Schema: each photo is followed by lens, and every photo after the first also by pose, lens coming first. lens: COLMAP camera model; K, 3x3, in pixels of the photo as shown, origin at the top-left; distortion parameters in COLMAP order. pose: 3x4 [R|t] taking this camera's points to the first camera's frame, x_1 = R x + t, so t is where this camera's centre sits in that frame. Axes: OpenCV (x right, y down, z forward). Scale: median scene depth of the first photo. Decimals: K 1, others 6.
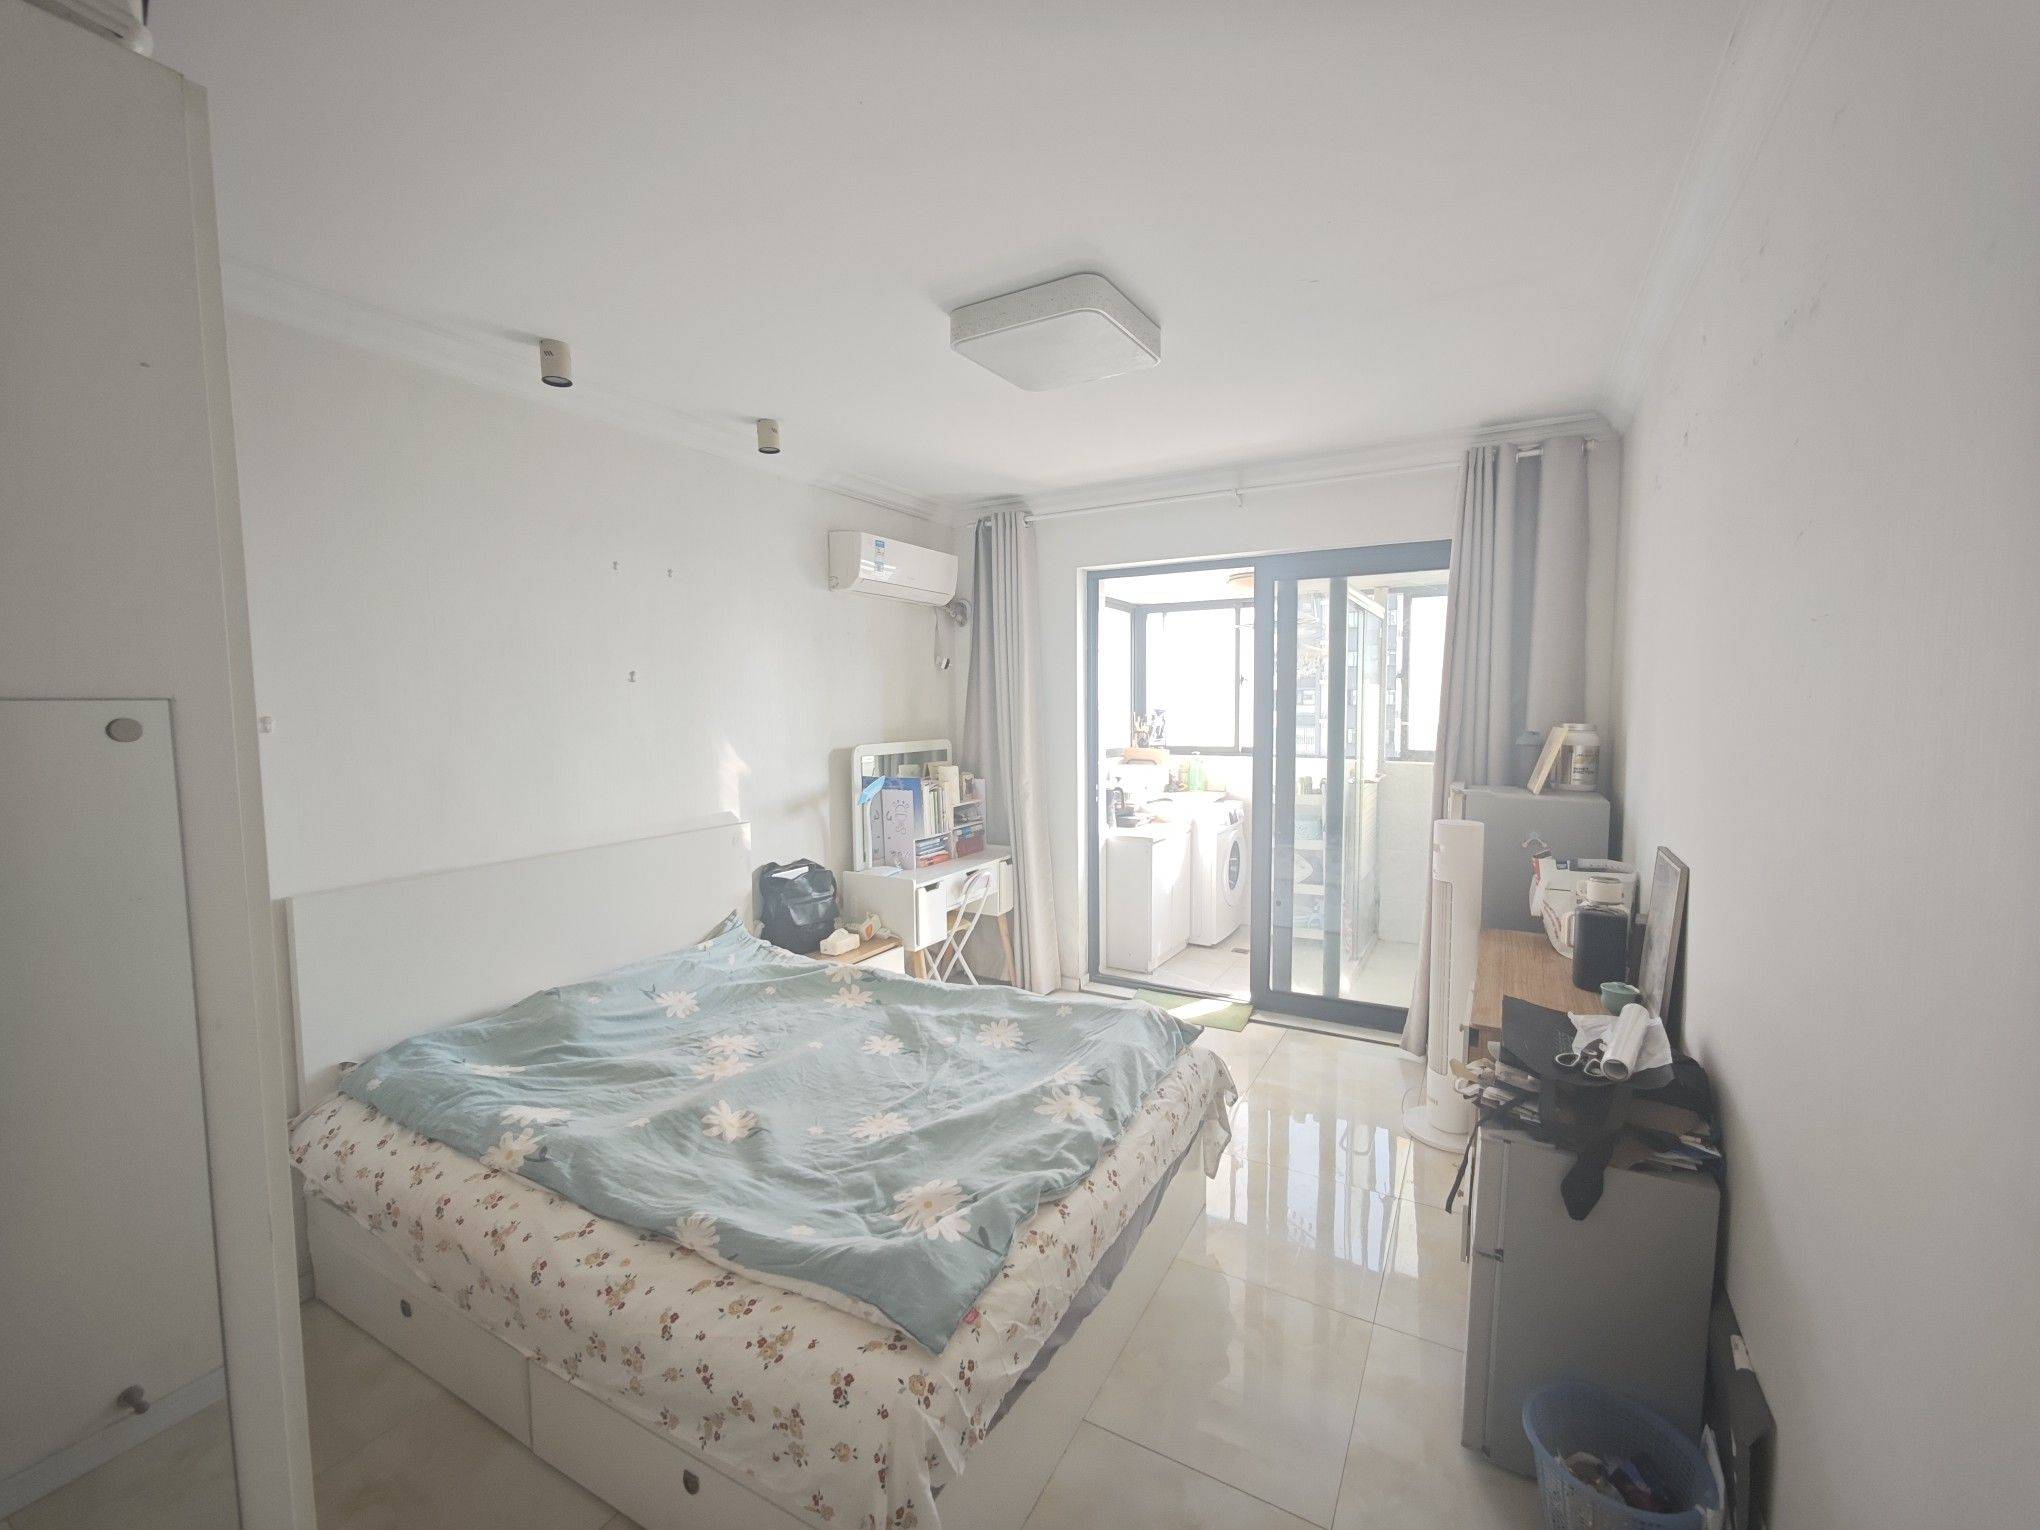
lens RADIAL K [[849.6, 0, 1016.6], [0, 849.6, 754.0], [0, 0, 1]] dist [0.000286, 0.000005]
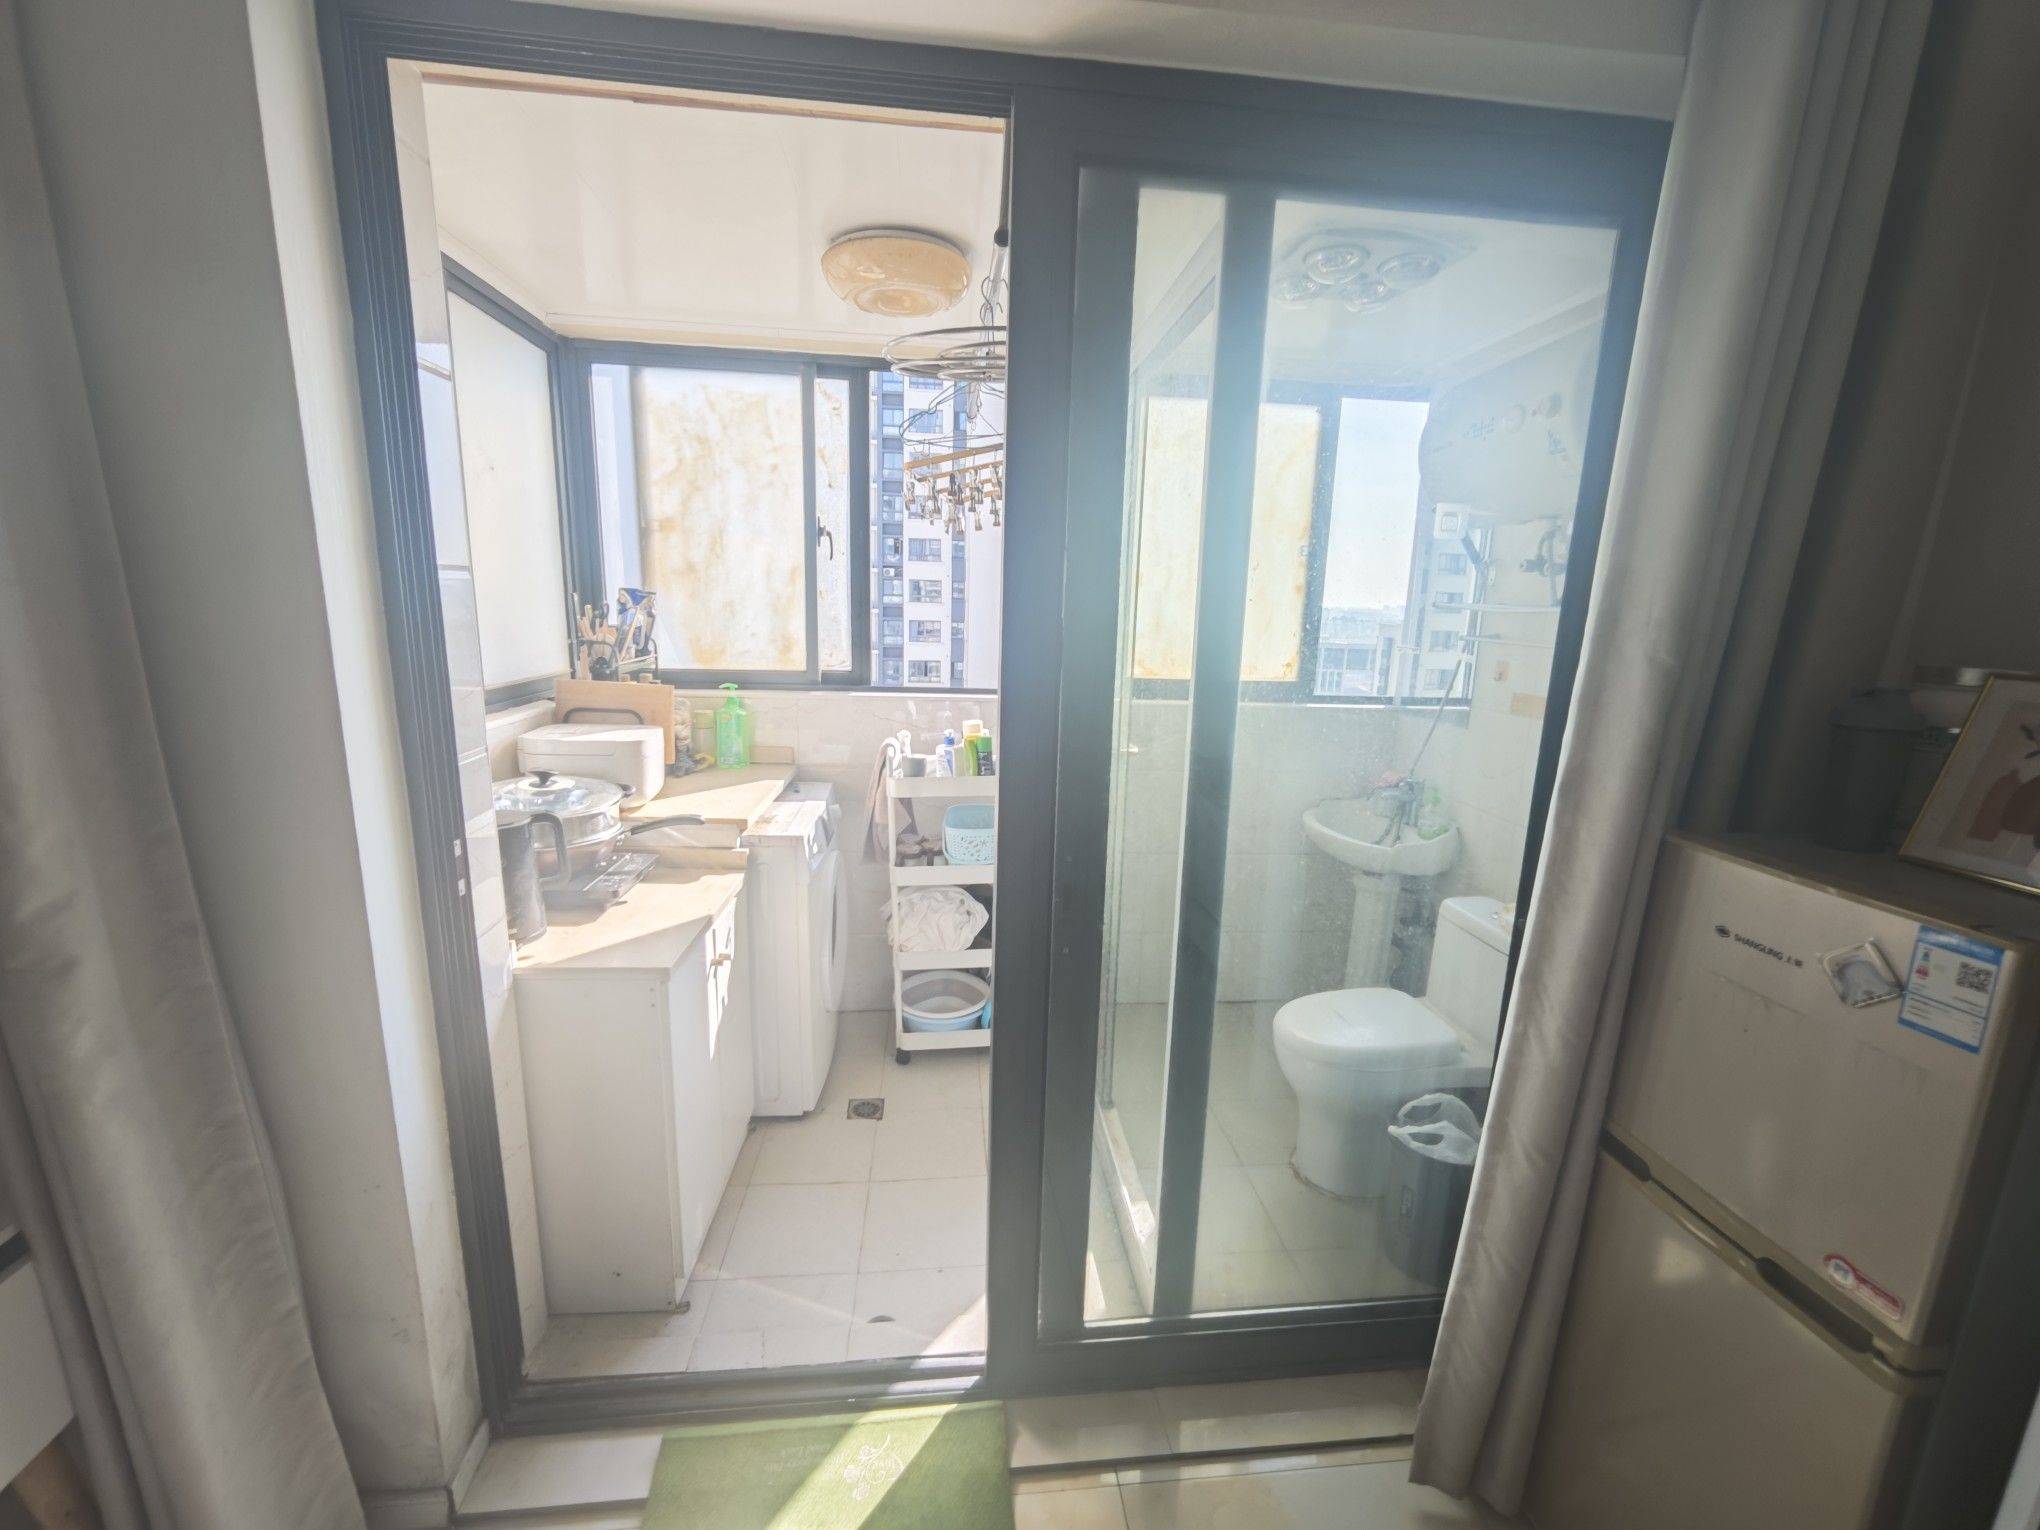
lens RADIAL K [[831.8, 0, 1020.0], [0, 831.8, 765.0], [0, 0, 1]] dist [-0.000390, -0.000099]
pose [[0.809452, -0.087469, 0.580635, 0.072041], [0.010738, 0.990883, 0.134300, -0.018676], [-0.587088, -0.102474, 0.803011, 0.541521]]
